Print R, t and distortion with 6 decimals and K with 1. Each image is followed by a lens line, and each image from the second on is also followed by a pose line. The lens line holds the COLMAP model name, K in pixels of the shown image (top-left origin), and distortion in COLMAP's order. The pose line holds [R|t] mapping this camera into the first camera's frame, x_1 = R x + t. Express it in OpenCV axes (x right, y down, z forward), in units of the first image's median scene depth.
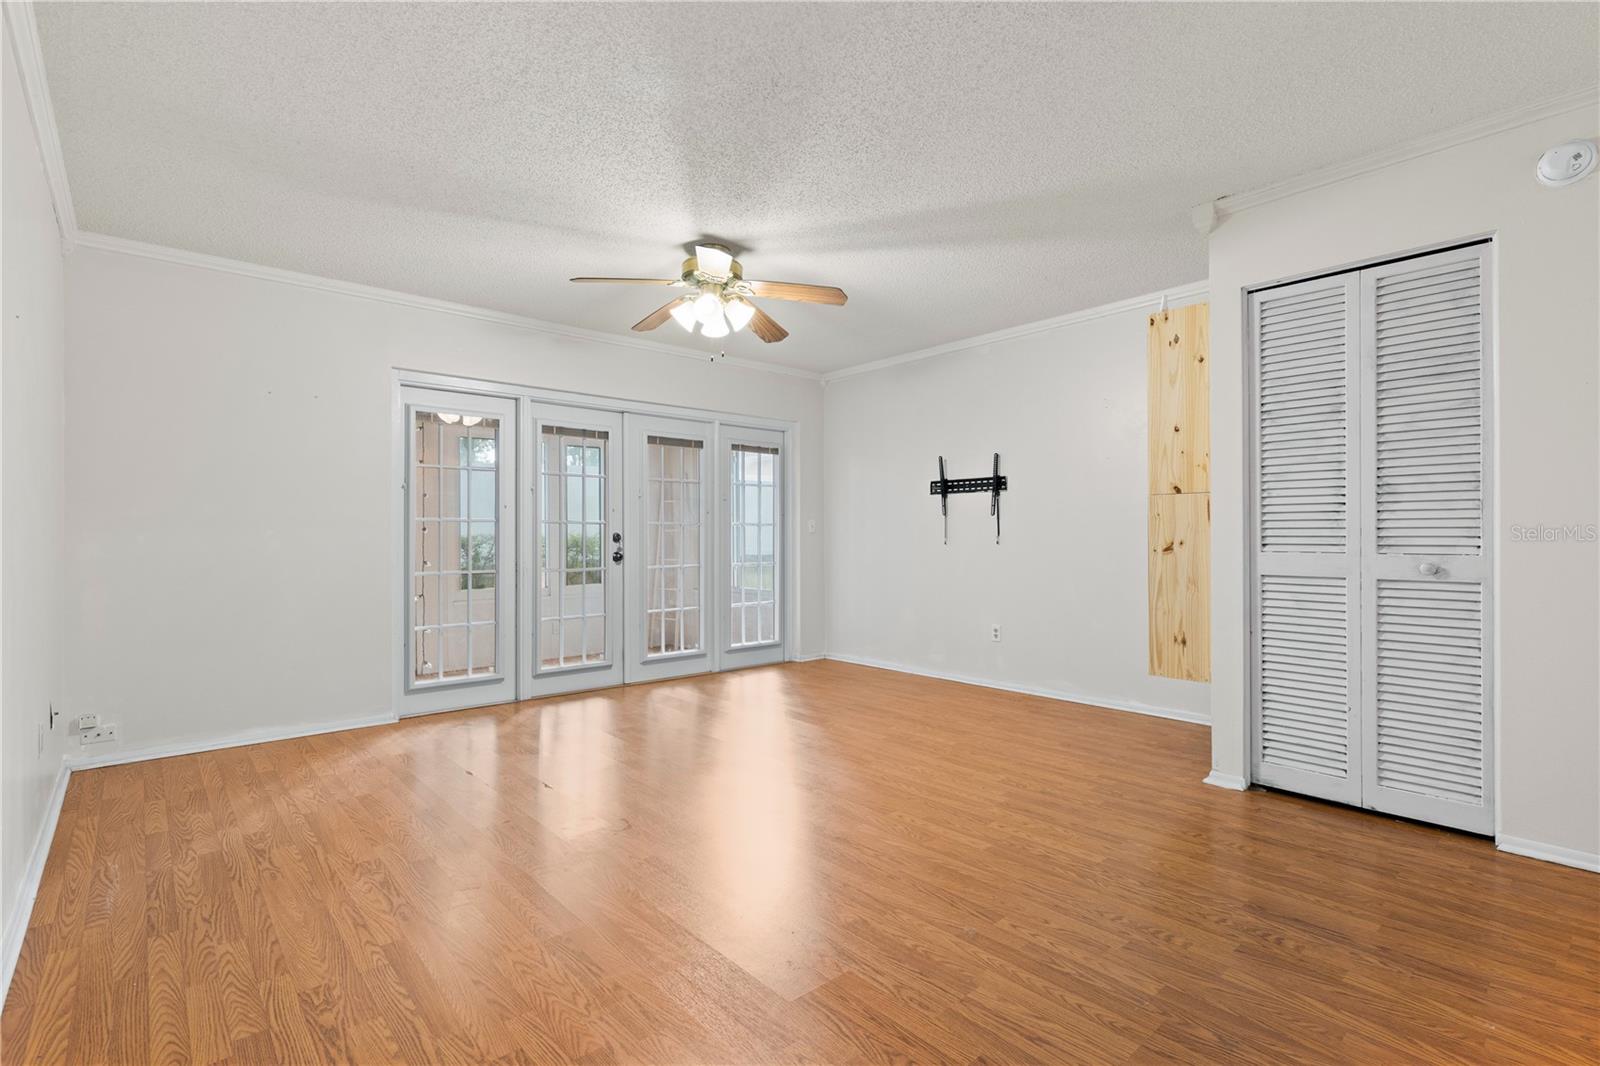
lens RADIAL K [[749.5, 0, 797.1], [0, 749.5, 537.9], [0, 0, 1]] dist [0.000539, -0.000251]
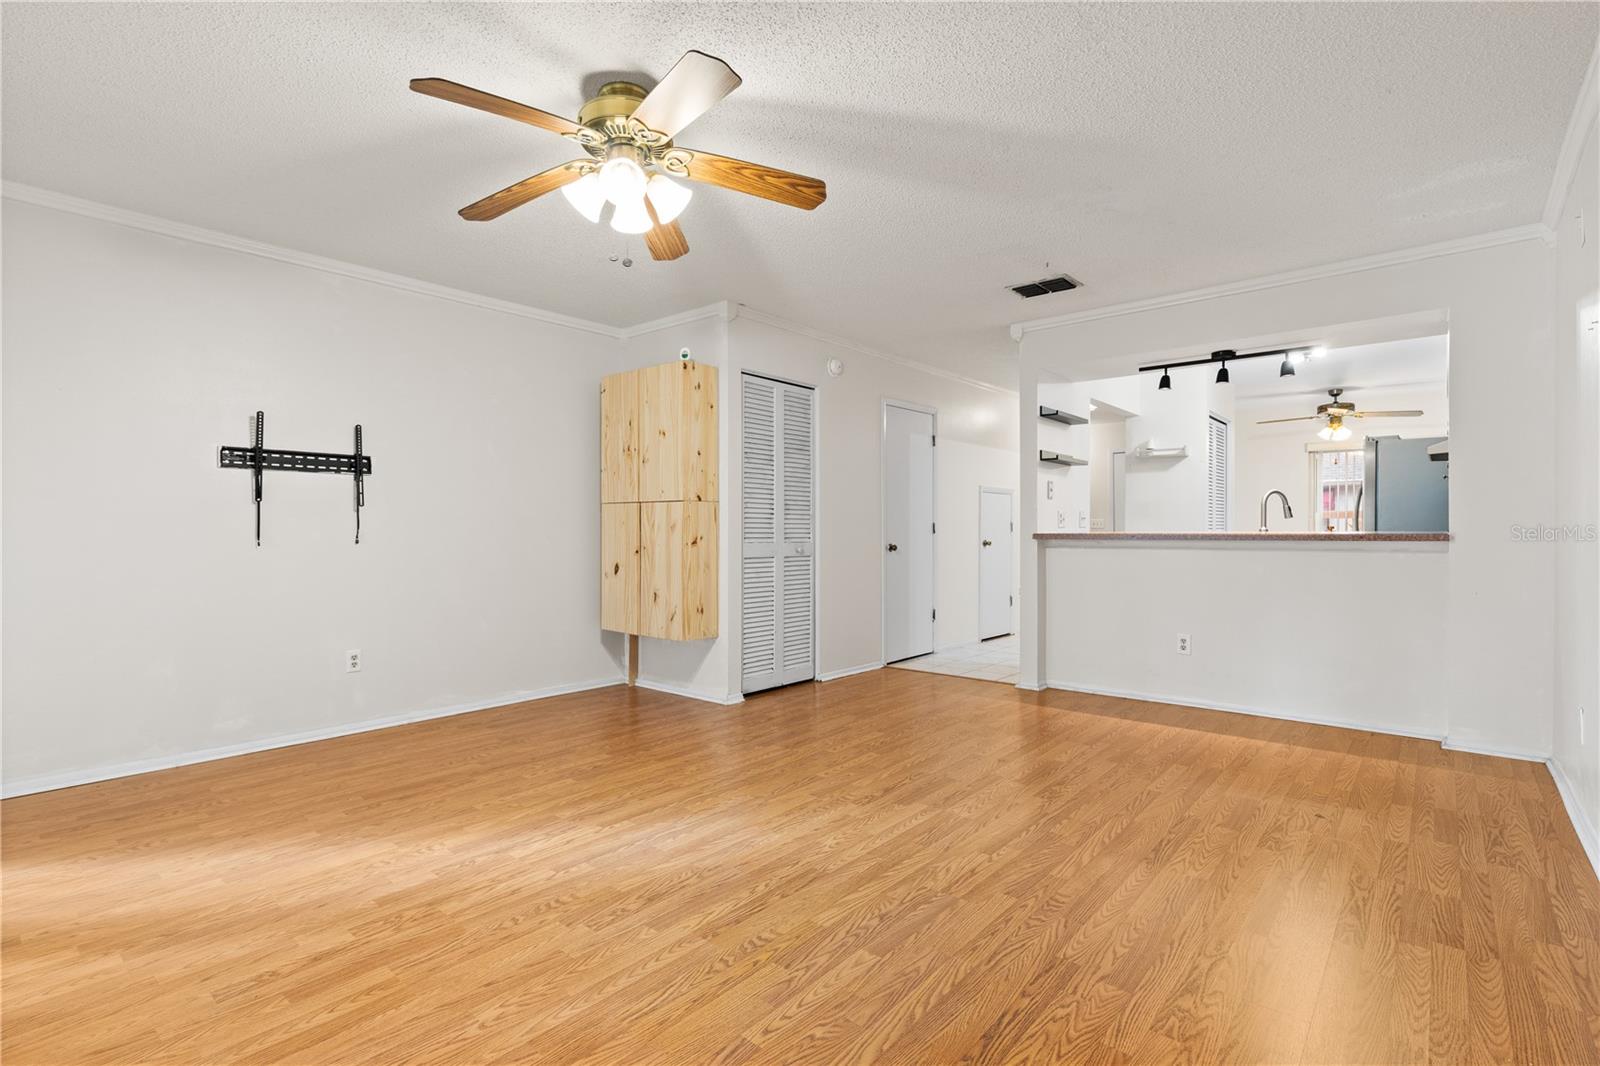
lens RADIAL K [[749.5, 0, 794.7], [0, 749.5, 538.4], [0, 0, 1]] dist [0.000539, -0.000251]
pose [[-0.142148, -0.005826, 0.989828, -0.840164], [0.005191, 0.999965, 0.006631, -0.000149], [-0.989832, 0.006080, -0.142112, 1.019197]]
